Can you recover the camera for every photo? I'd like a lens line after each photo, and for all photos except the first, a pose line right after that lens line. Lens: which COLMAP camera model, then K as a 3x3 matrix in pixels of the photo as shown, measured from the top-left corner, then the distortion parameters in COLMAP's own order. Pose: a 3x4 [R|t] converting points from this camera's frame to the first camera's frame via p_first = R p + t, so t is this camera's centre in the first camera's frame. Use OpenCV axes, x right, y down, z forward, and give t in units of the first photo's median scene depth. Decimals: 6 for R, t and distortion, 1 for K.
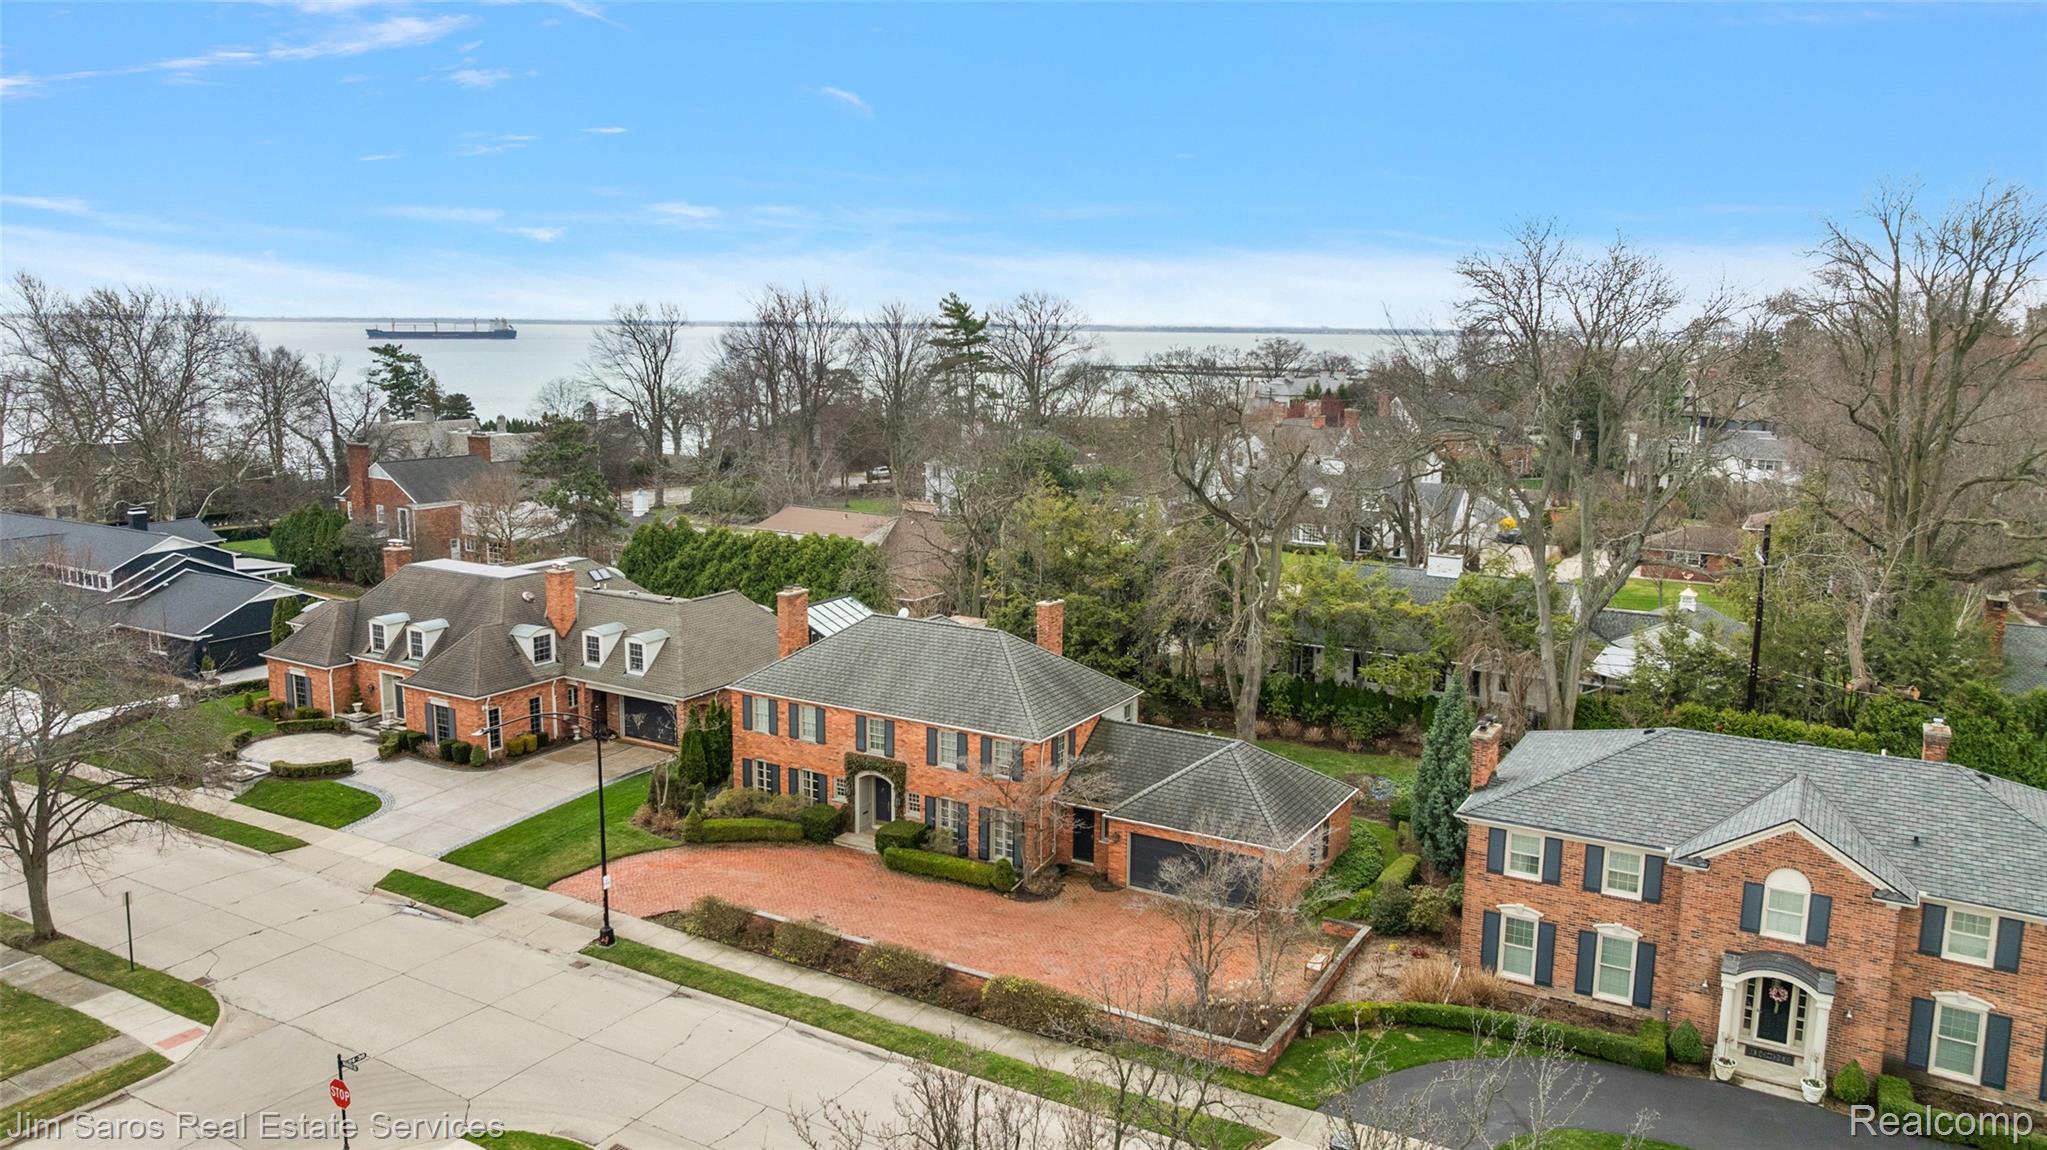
lens RADIAL K [[1407.4, 0, 1023.5], [0, 1407.4, 575.0], [0, 0, 1]] dist [-0.051579, 0.031175]
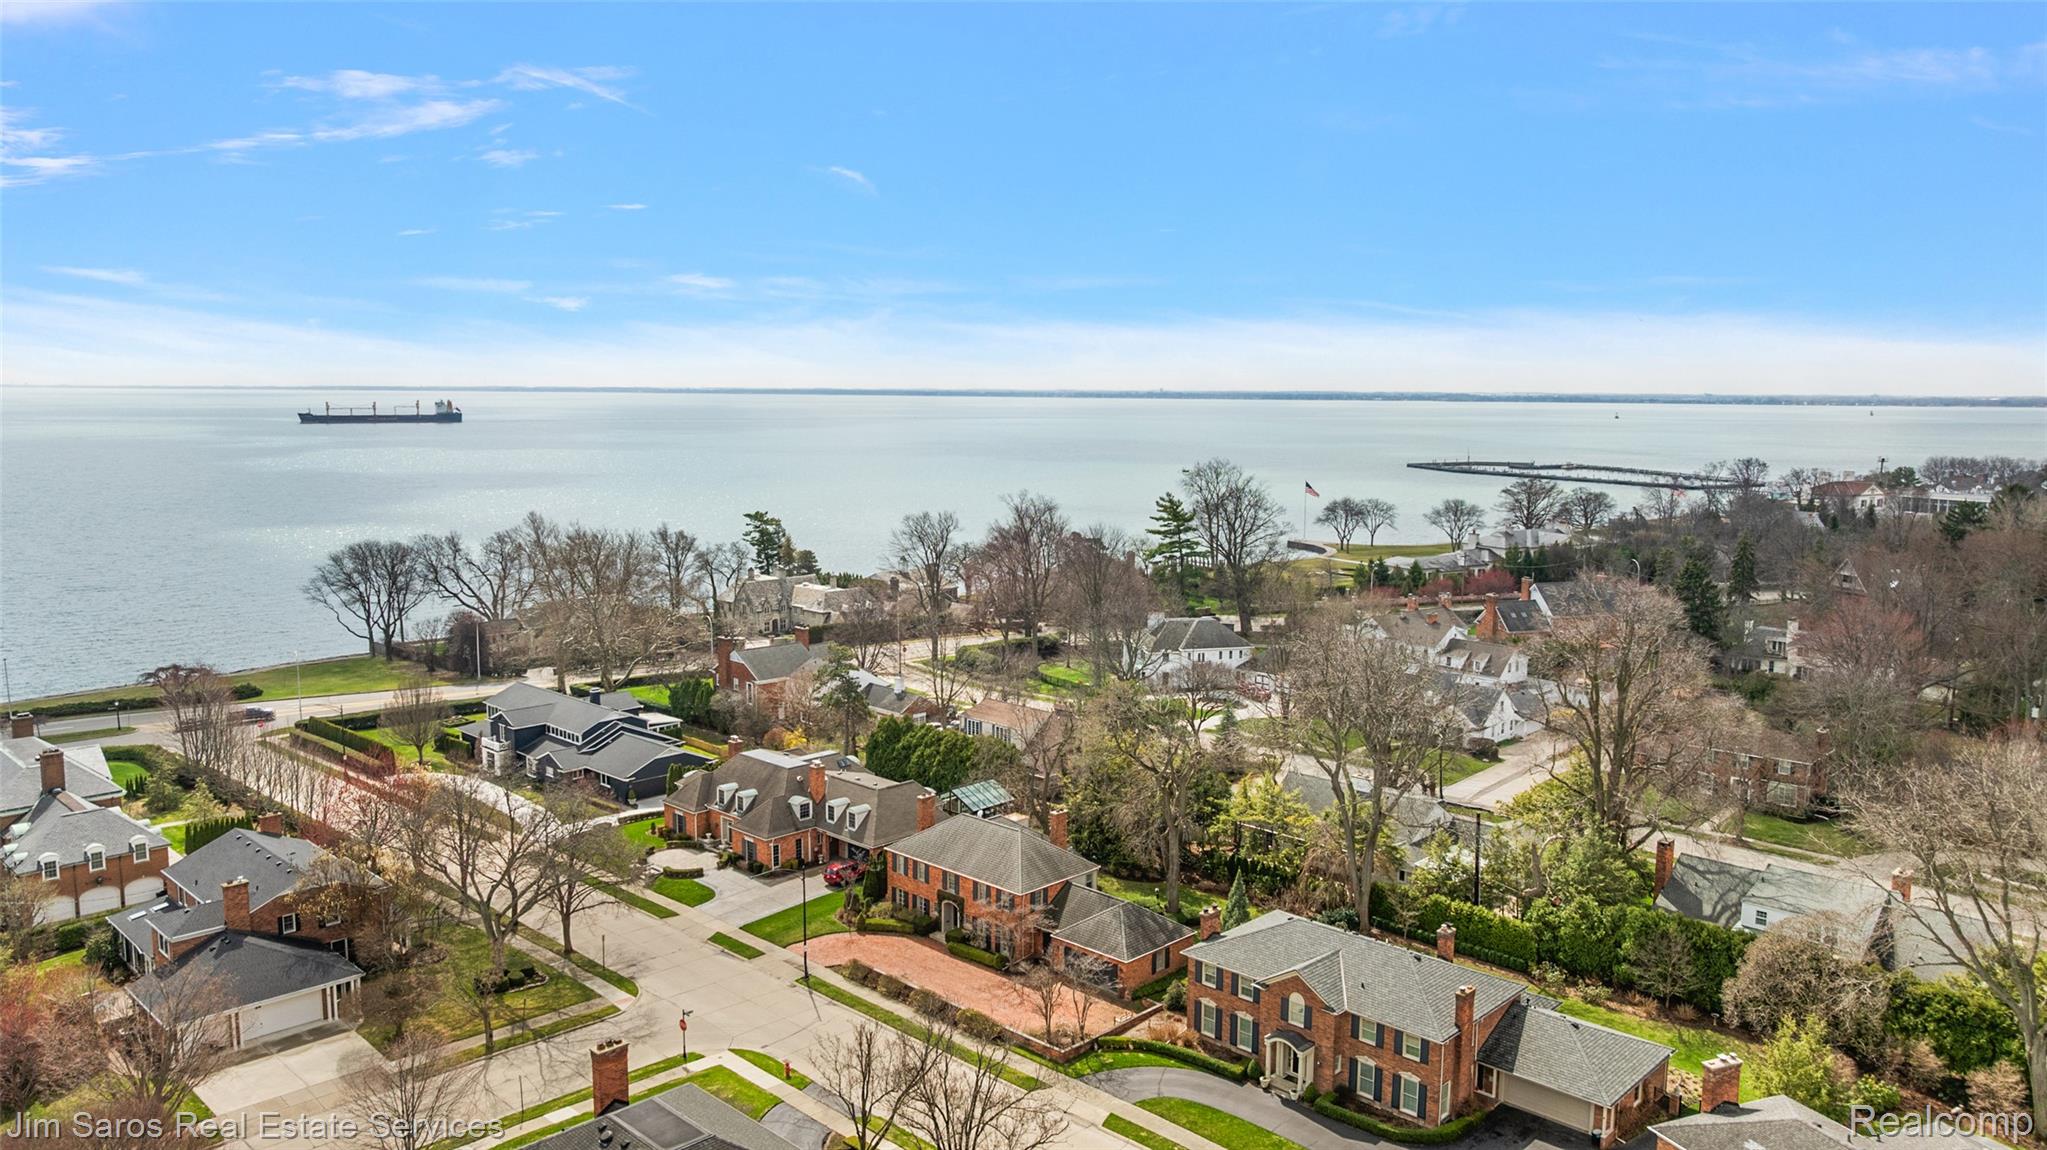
lens RADIAL K [[1407.4, 0, 1023.5], [0, 1407.4, 575.0], [0, 0, 1]] dist [-0.051579, 0.031175]
pose [[0.968515, 0.021171, -0.248054, 0.436742], [-0.032018, 0.998696, -0.039775, -0.221501], [0.246888, 0.046465, 0.967929, -0.816528]]
